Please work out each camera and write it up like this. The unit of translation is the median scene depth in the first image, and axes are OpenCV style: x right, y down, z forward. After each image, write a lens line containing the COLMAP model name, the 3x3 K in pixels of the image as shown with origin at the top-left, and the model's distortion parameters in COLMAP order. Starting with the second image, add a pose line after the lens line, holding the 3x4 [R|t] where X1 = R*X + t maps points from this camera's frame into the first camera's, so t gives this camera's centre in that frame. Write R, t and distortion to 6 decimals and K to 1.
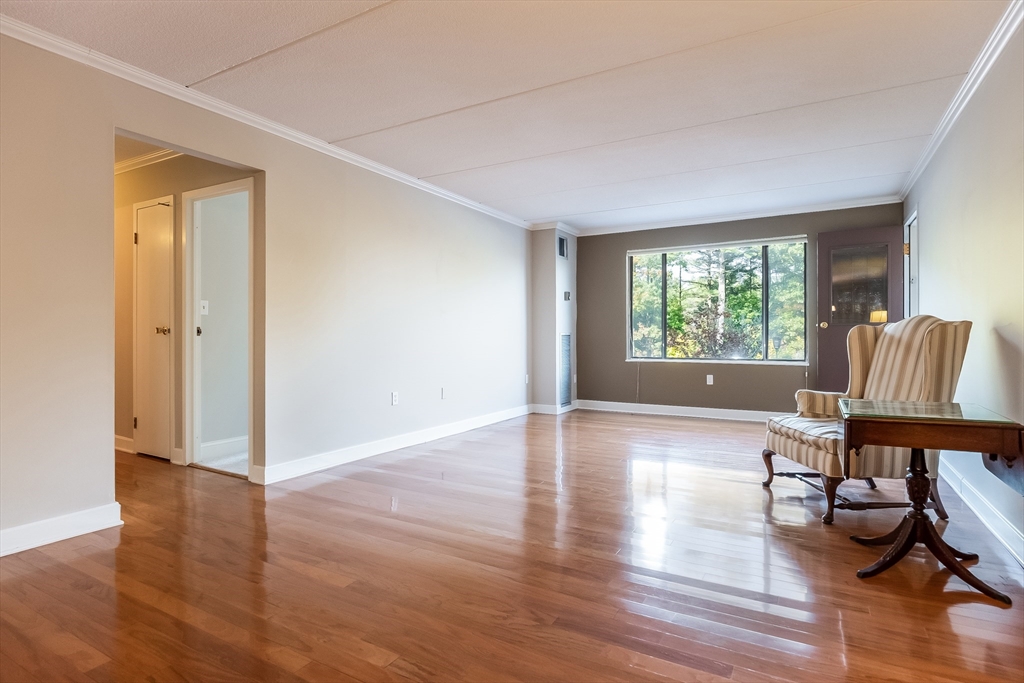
lens RADIAL K [[522.5, 0, 520.0], [0, 522.5, 336.2], [0, 0, 1]] dist [0.000613, -0.004076]
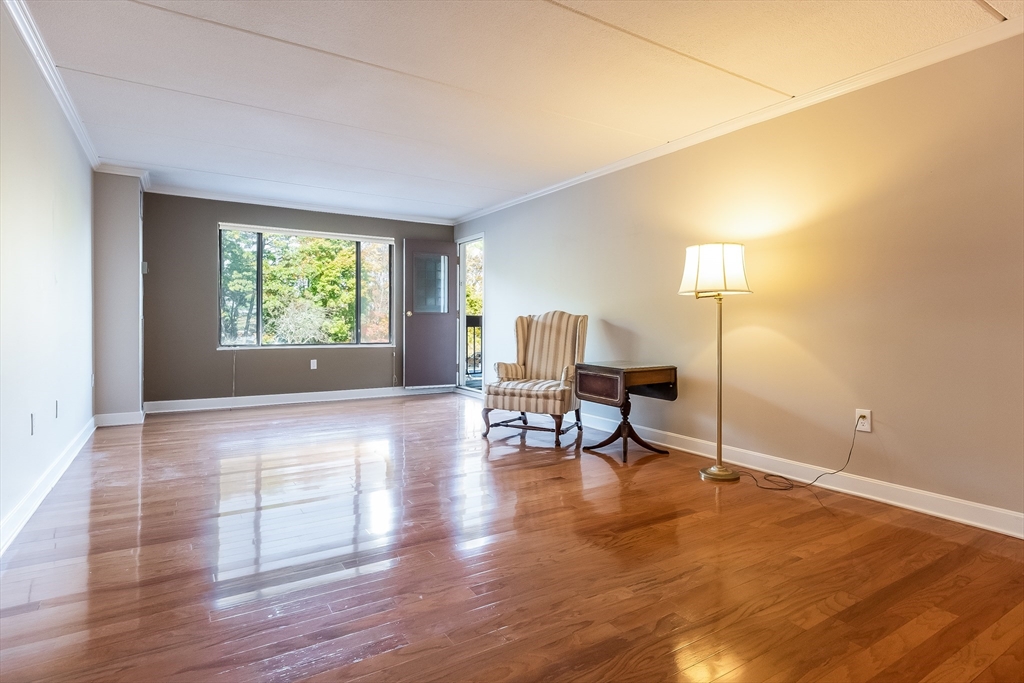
lens RADIAL K [[522.5, 0, 517.9], [0, 522.5, 336.7], [0, 0, 1]] dist [0.000613, -0.004076]
pose [[0.476851, -0.016724, 0.878825, -0.381996], [-0.008238, 0.999690, 0.023494, 0.001476], [-0.878946, -0.018443, 0.476565, 0.176496]]
